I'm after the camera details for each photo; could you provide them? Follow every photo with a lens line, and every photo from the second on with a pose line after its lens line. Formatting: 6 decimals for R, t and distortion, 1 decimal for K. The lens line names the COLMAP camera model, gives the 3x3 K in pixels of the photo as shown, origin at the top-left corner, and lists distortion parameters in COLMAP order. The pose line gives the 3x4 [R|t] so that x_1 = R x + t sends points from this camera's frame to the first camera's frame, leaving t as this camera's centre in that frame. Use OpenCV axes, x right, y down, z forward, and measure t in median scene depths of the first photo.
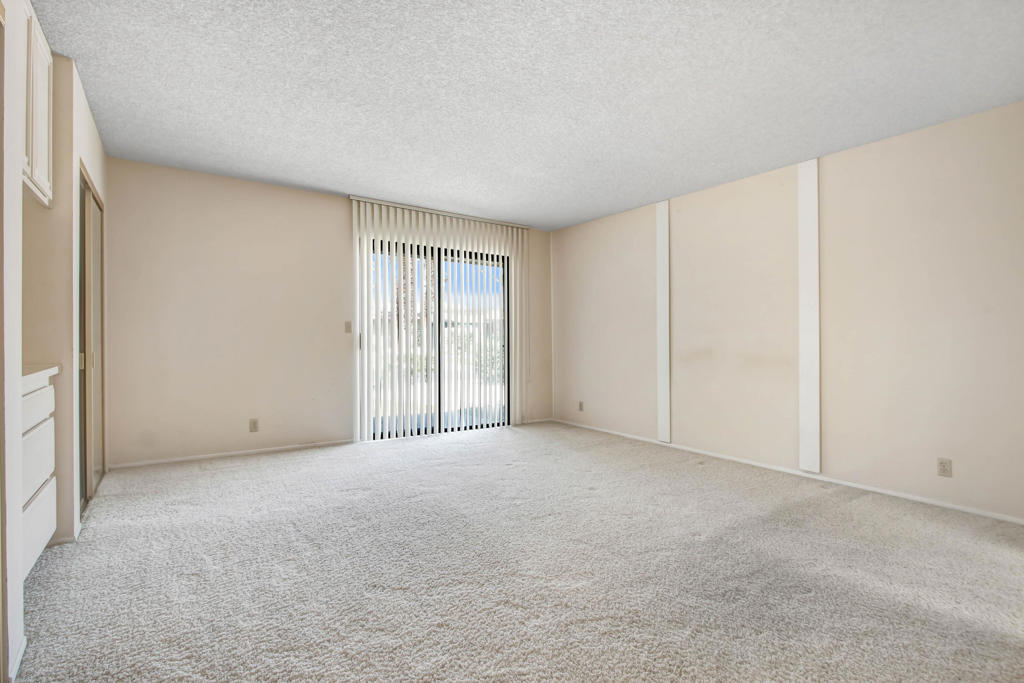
lens RADIAL K [[480.4, 0, 512.0], [0, 480.4, 341.5], [0, 0, 1]] dist [-0.021597, 0.000046]
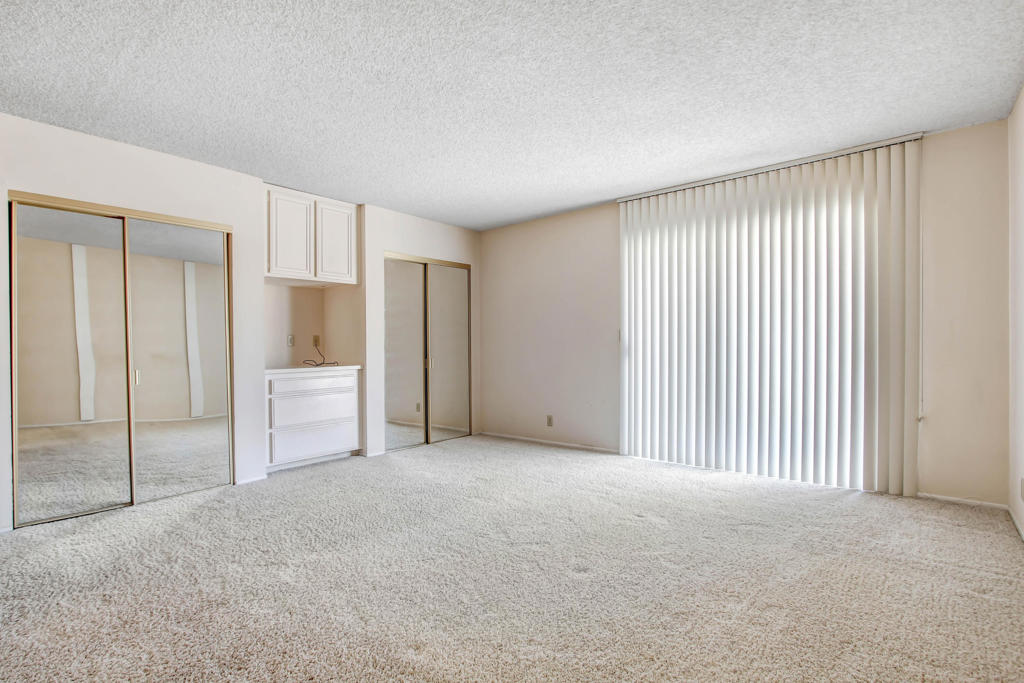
lens RADIAL K [[502.4, 0, 511.0], [0, 502.4, 360.8], [0, 0, 1]] dist [-0.025346, -0.000136]
pose [[0.253543, 0.014224, -0.967220, 0.651119], [0.006979, 0.999839, 0.016533, 0.004178], [0.967299, -0.010942, 0.253403, 0.588167]]
